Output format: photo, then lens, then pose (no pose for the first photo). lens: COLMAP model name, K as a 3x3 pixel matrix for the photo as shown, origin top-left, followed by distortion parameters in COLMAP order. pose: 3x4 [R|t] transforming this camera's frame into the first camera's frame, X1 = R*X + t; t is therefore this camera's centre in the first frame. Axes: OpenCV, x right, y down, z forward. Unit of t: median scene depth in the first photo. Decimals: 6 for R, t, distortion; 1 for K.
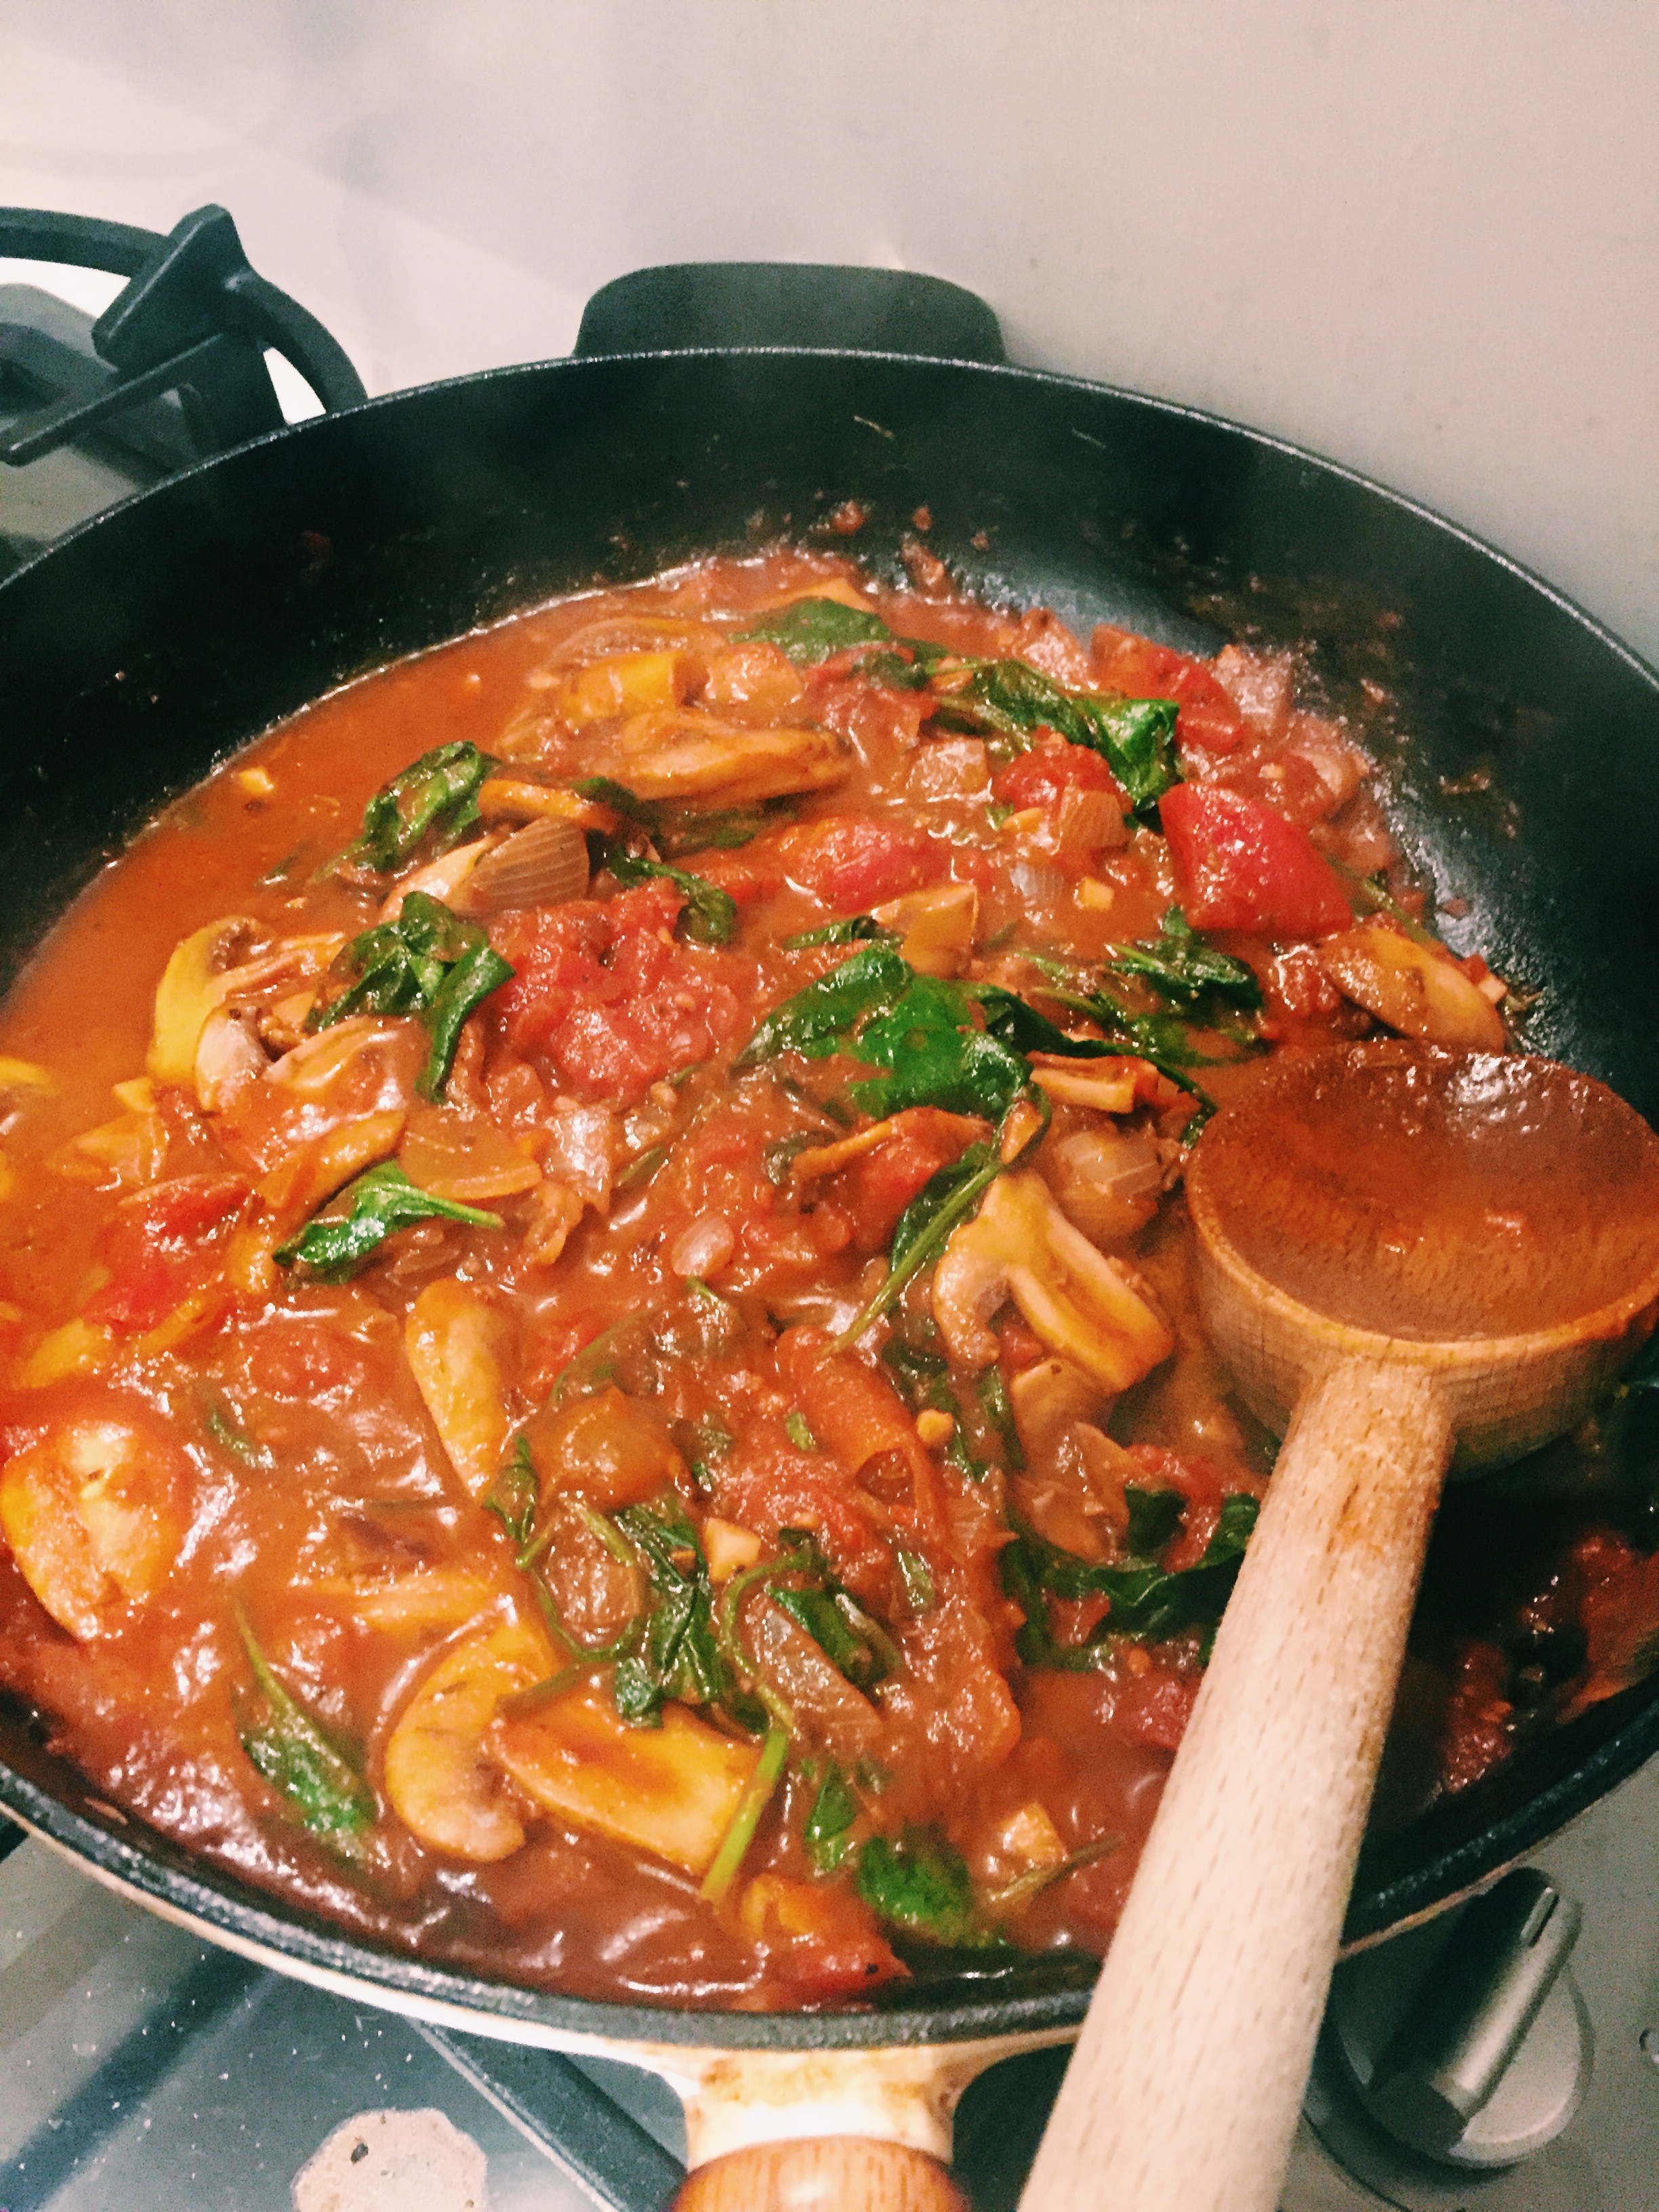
lens RADIAL K [[1982.8, 0, 829.5], [0, 1982.8, 1106.0], [0, 0, 1]] dist [0.100242, -0.144618]
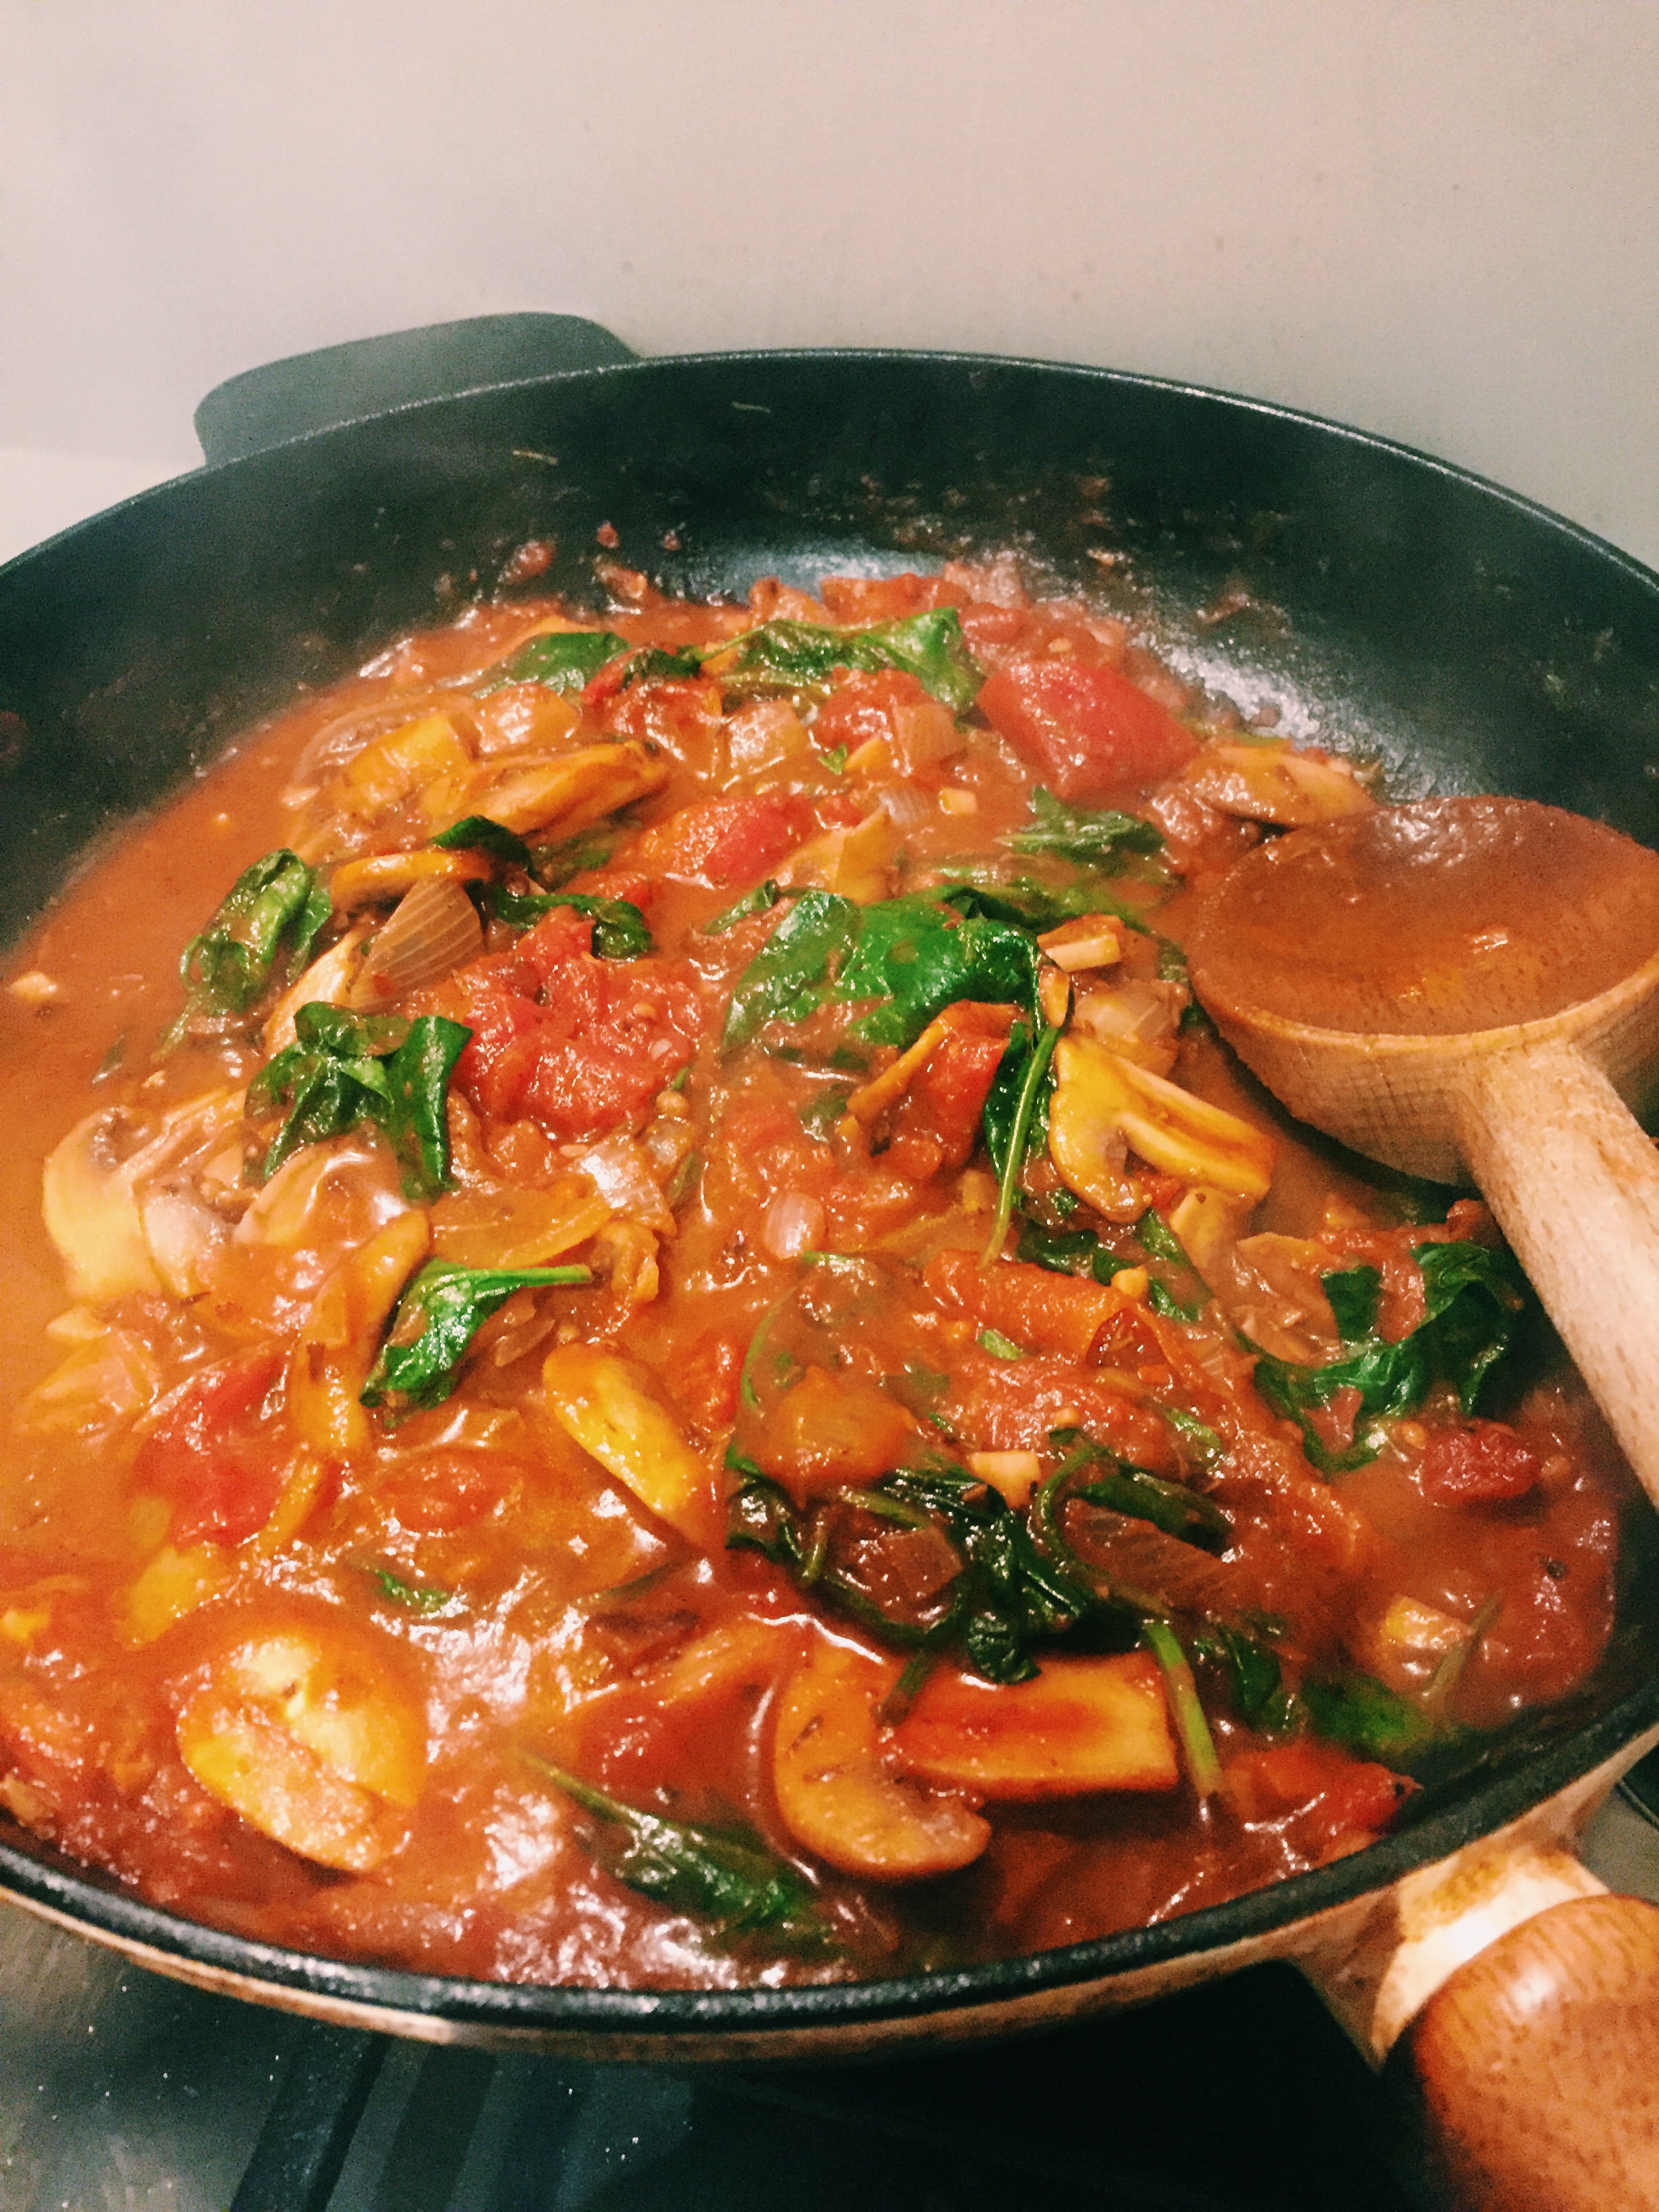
lens RADIAL K [[1982.8, 0, 829.5], [0, 1982.8, 1106.0], [0, 0, 1]] dist [0.100242, -0.144618]
pose [[0.910309, -0.337035, 0.240300, -0.229422], [0.358709, 0.932019, -0.051656, 0.066710], [-0.206554, 0.133221, 0.969323, 0.090634]]
